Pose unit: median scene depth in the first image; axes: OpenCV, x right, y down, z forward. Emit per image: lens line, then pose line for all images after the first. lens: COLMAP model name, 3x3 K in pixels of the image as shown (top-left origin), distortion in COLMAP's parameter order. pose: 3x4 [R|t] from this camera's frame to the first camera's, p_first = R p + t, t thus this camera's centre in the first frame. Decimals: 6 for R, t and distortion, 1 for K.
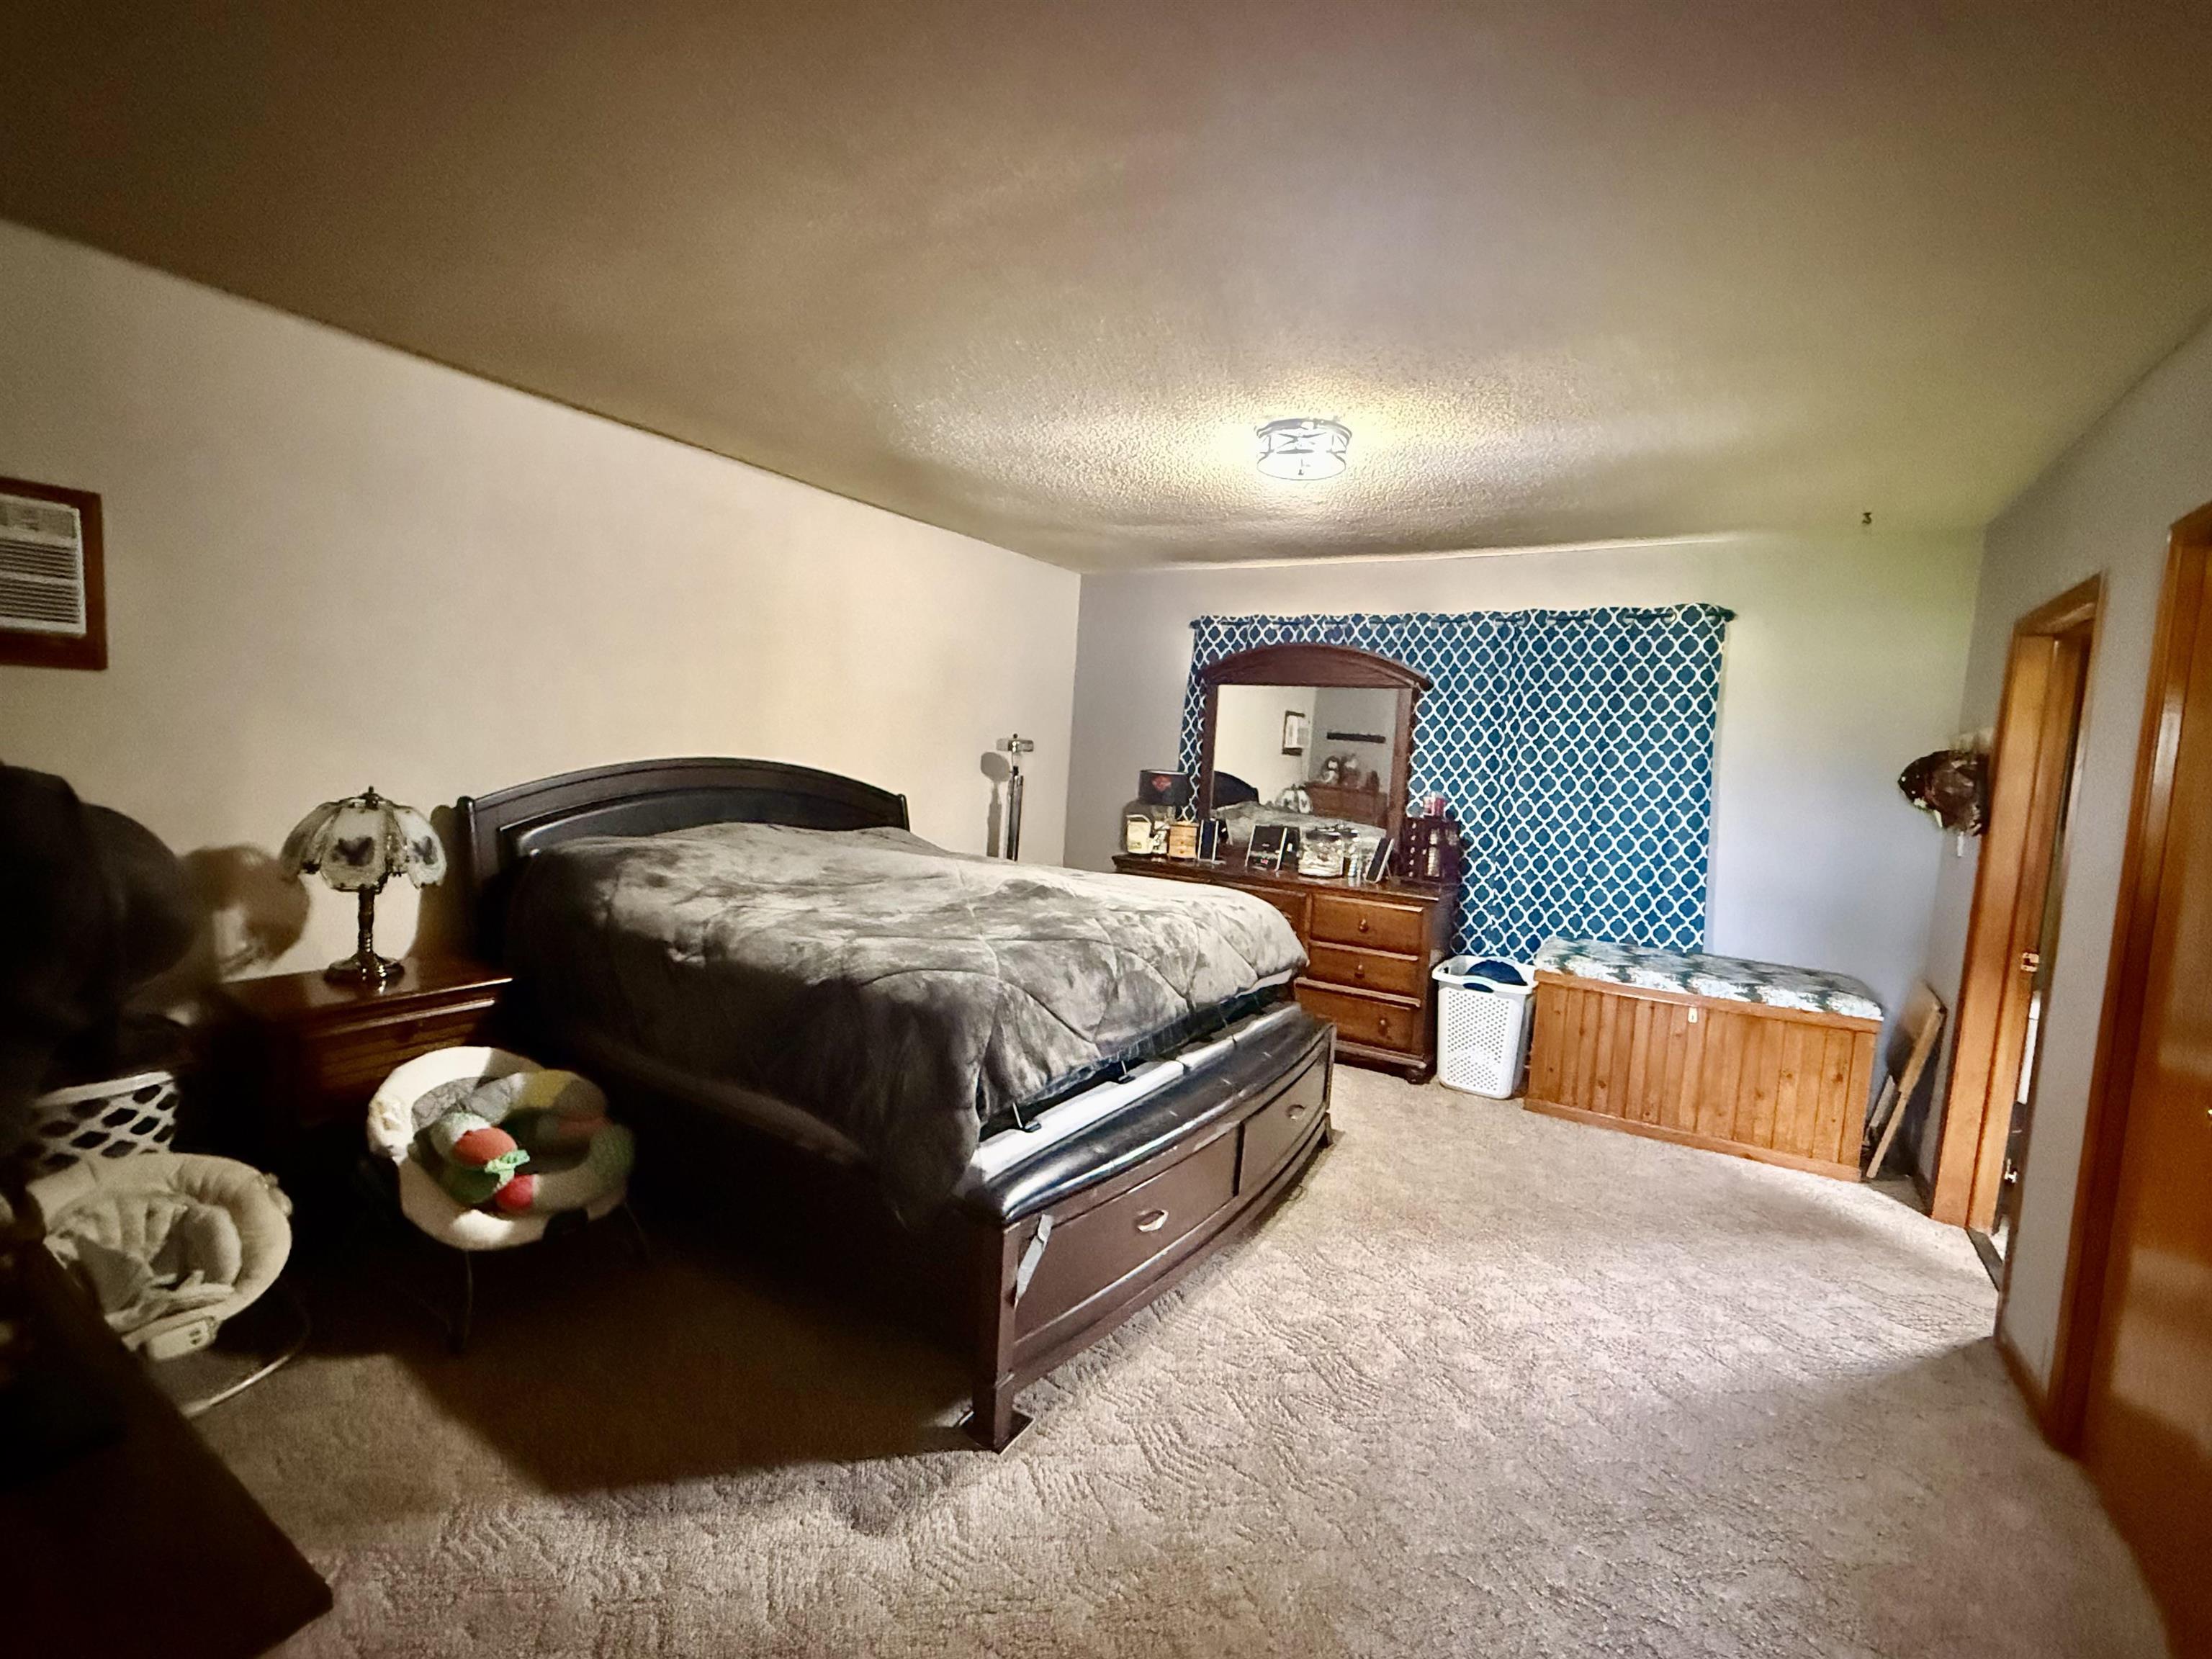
lens RADIAL K [[976.7, 0, 1112.7], [0, 976.7, 841.4], [0, 0, 1]] dist [-0.001152, 0.000396]
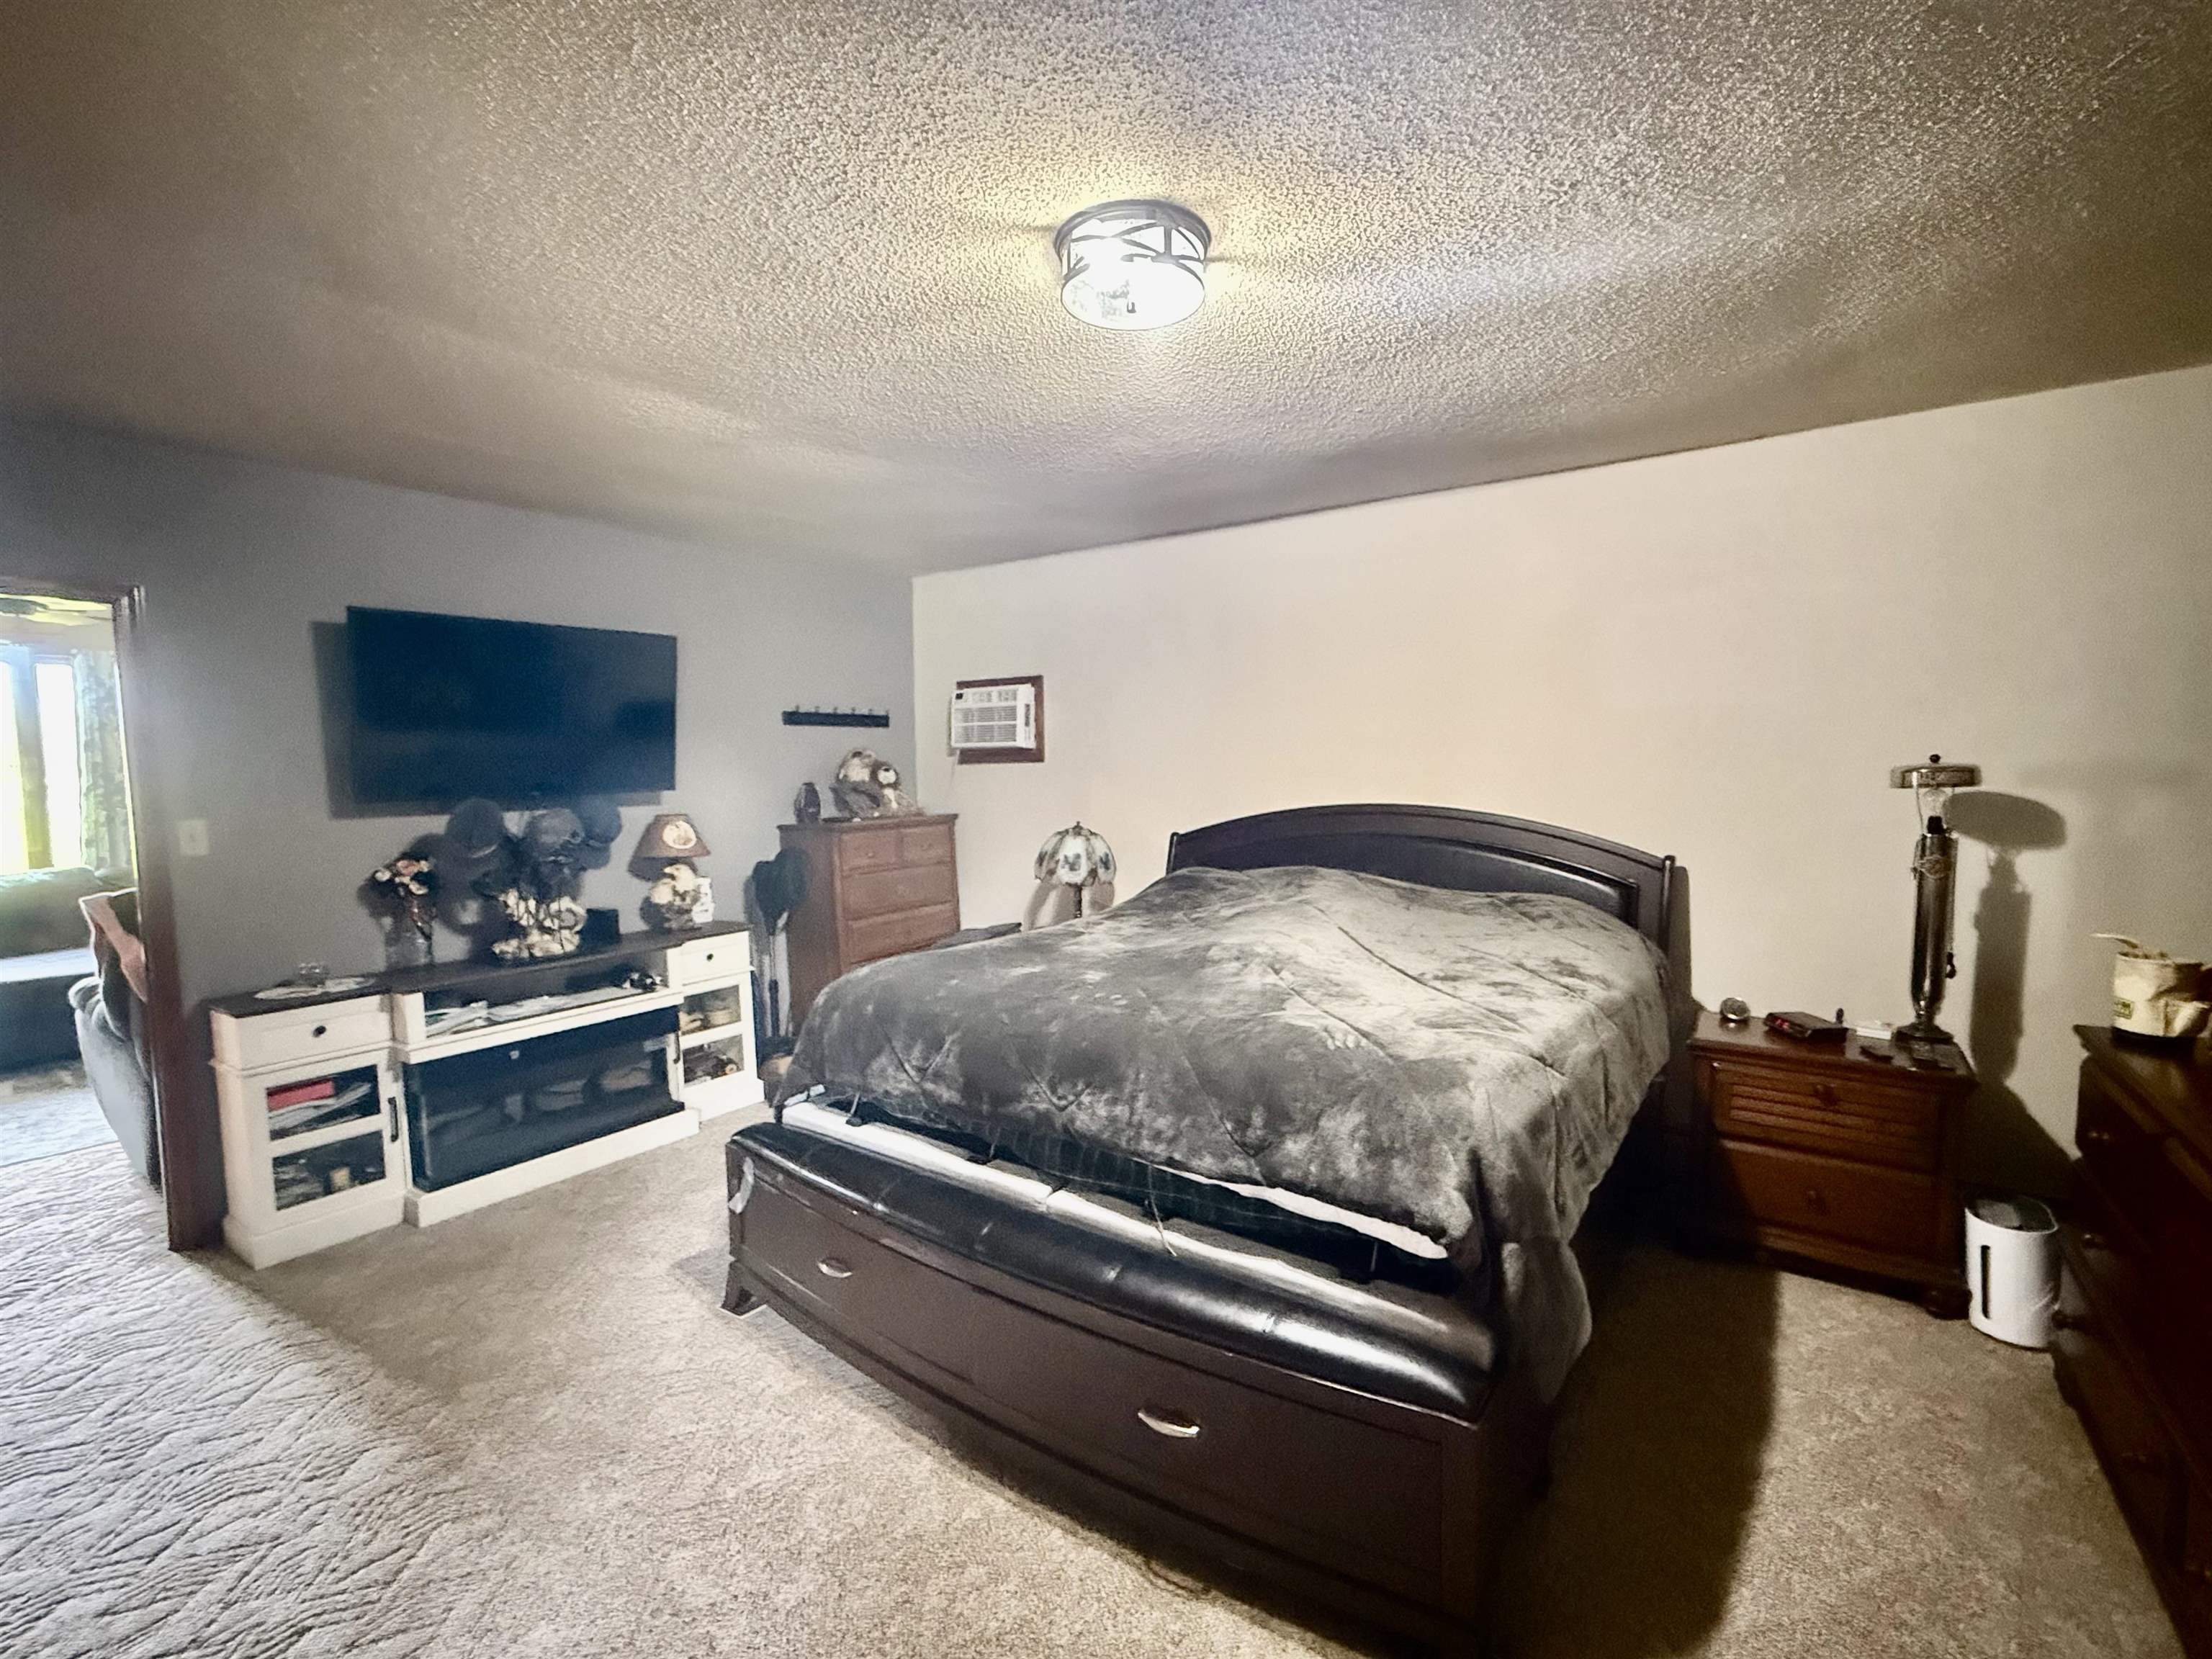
lens RADIAL K [[976.7, 0, 1112.6], [0, 976.7, 826.6], [0, 0, 1]] dist [-0.001152, 0.000396]
pose [[-0.060296, 0.008806, -0.998142, 0.929482], [-0.084417, 0.996334, 0.013889, -0.079685], [0.994605, 0.085097, -0.059332, 1.218079]]
